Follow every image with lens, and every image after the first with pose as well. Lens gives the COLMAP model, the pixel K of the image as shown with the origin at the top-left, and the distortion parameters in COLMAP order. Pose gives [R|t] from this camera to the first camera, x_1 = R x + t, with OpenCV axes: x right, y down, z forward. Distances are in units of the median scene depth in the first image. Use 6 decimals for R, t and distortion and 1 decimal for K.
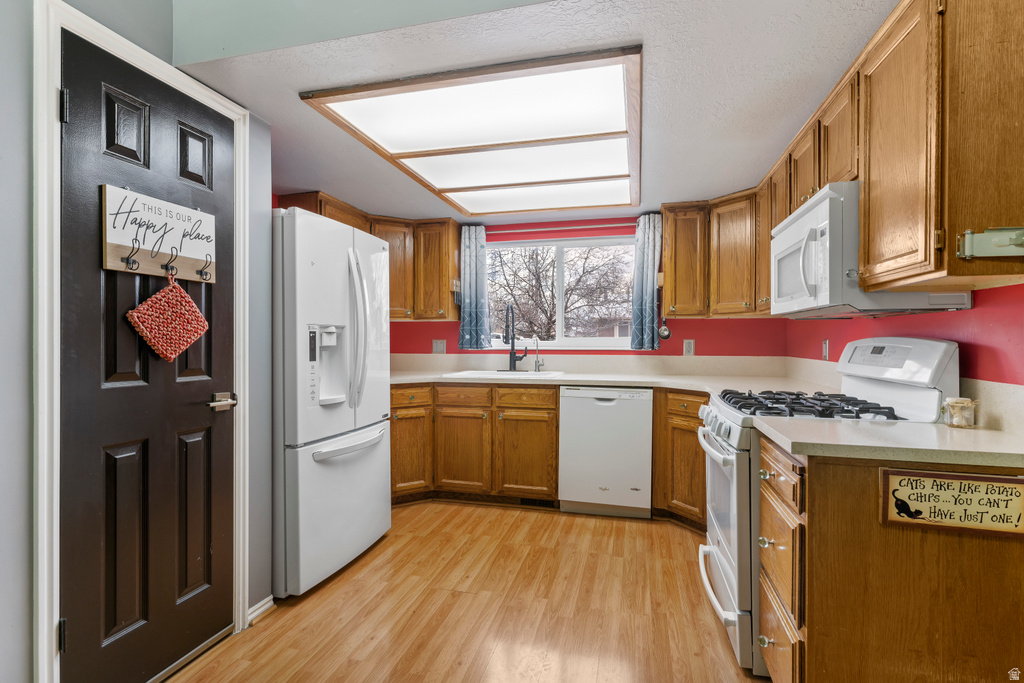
lens RADIAL K [[485.3, 0, 512.8], [0, 485.3, 344.6], [0, 0, 1]] dist [0.001530, 0.000214]
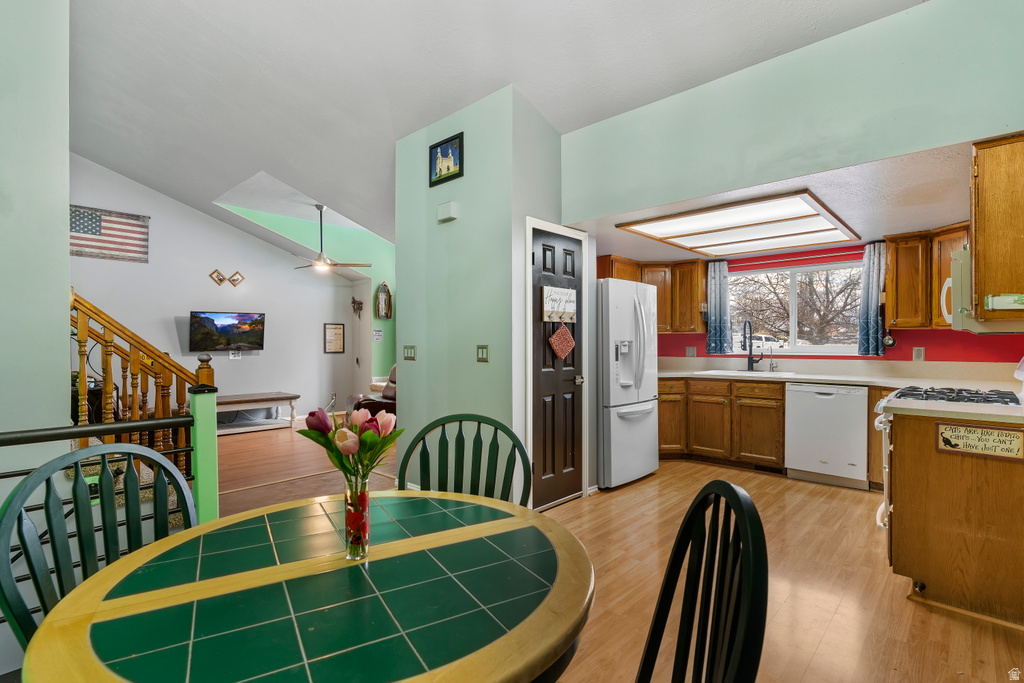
lens RADIAL K [[485.3, 0, 512.8], [0, 485.3, 344.6], [0, 0, 1]] dist [0.001530, 0.000214]
pose [[0.875448, -0.002989, -0.483303, 0.099857], [0.001156, 0.999991, -0.004090, -0.016859], [0.483311, 0.003022, 0.875444, -0.629390]]
